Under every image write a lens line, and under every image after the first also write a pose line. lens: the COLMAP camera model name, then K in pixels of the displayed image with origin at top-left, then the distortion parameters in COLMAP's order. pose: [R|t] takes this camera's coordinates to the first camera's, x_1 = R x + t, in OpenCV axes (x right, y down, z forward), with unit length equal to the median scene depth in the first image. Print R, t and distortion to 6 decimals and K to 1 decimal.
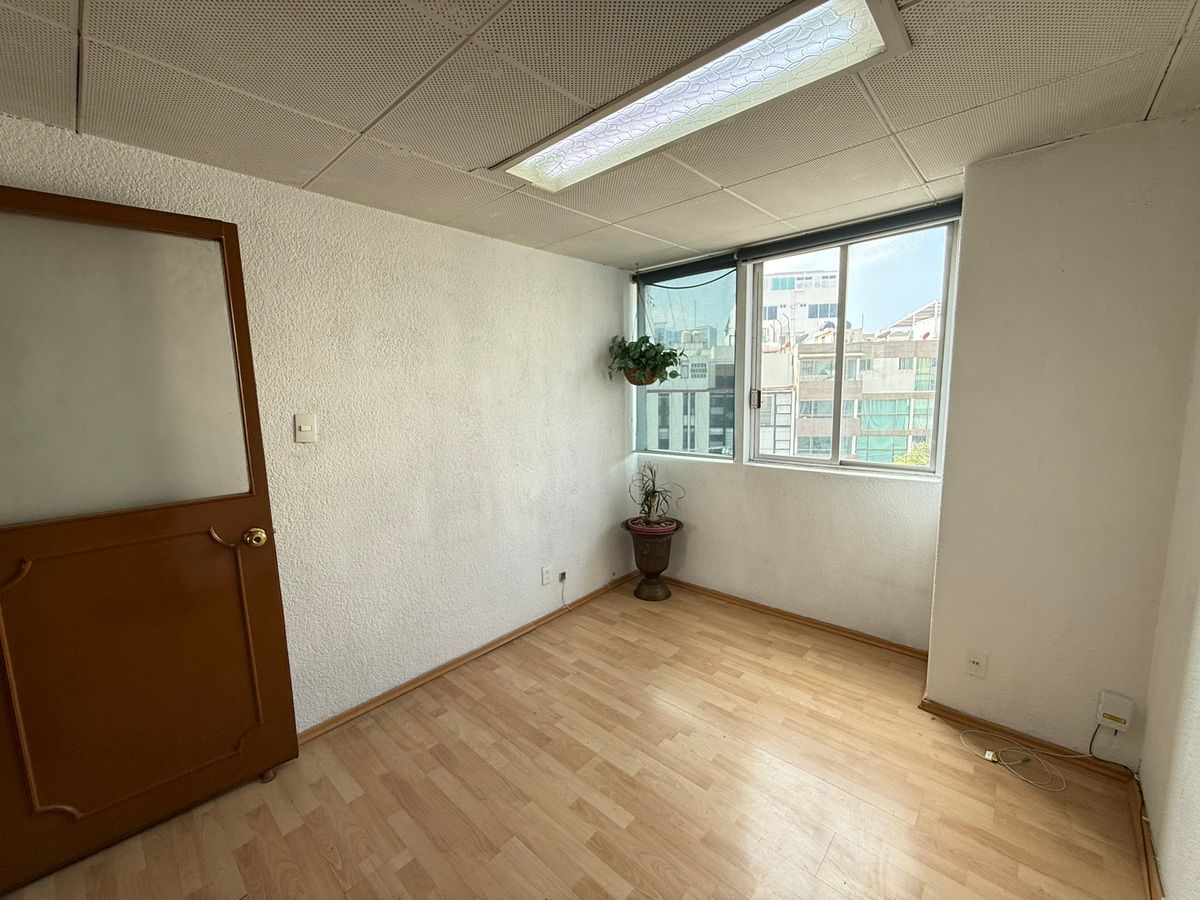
lens RADIAL K [[483.8, 0, 600.0], [0, 483.8, 450.0], [0, 0, 1]] dist [0.001837, 0.000197]
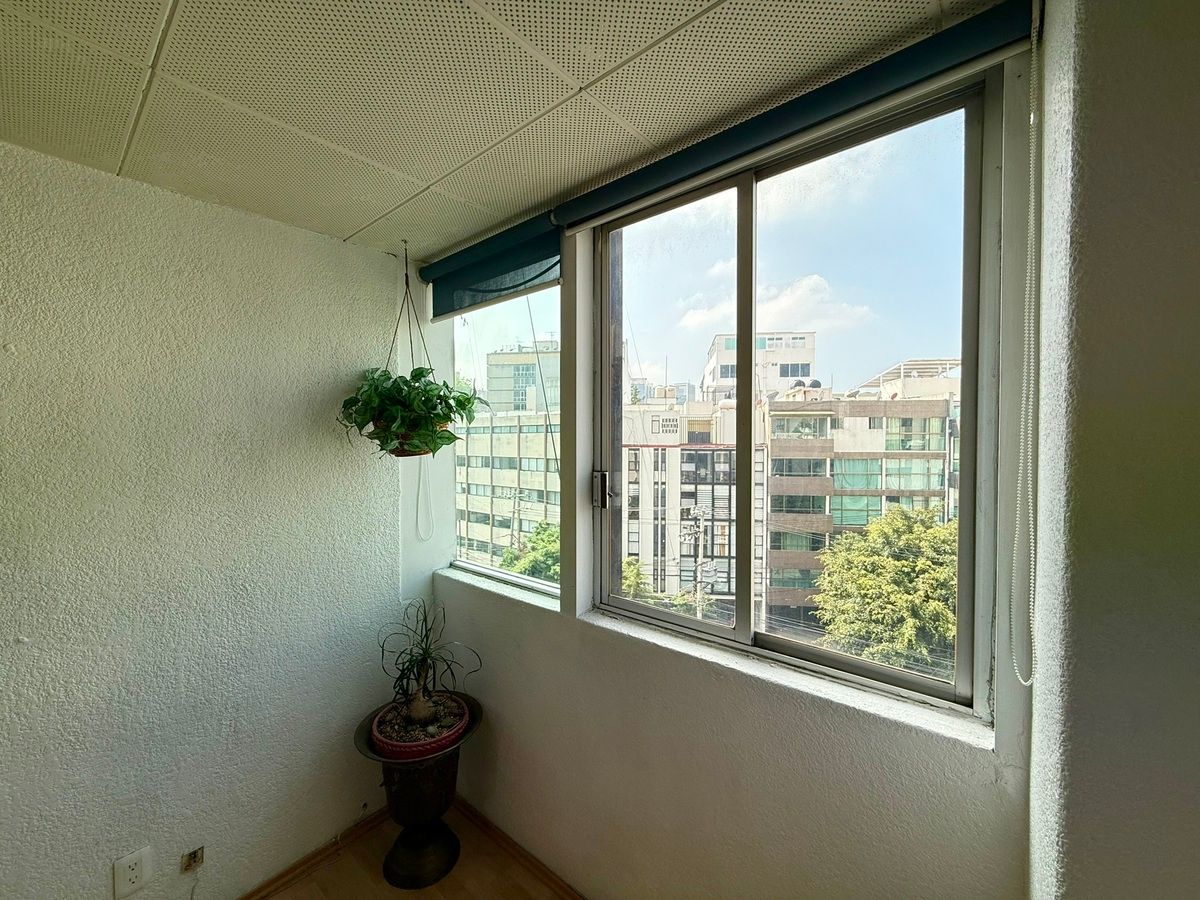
lens RADIAL K [[483.8, 0, 600.0], [0, 483.8, 450.0], [0, 0, 1]] dist [0.001837, 0.000197]
pose [[0.999013, 0.017650, 0.040755, 0.265278], [-0.013128, 0.993991, -0.108675, -0.079792], [-0.042428, 0.108033, 0.993242, 0.429027]]
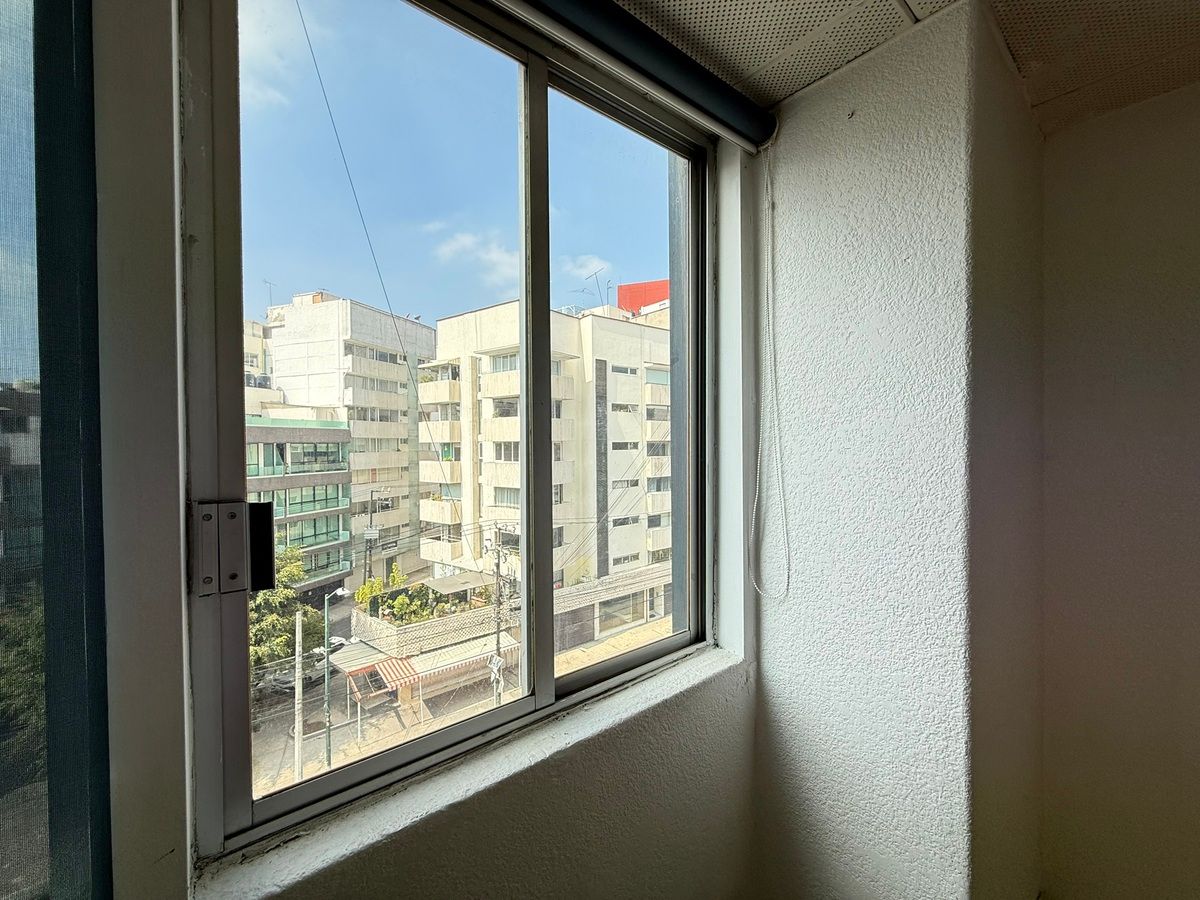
lens RADIAL K [[477.1, 0, 600.0], [0, 477.1, 450.0], [0, 0, 1]] dist [0.000775, -0.000283]
pose [[0.161575, 0.003132, 0.986856, 0.127402], [0.133368, 0.990752, -0.024980, -0.106908], [-0.977807, 0.135651, 0.159663, 0.730593]]
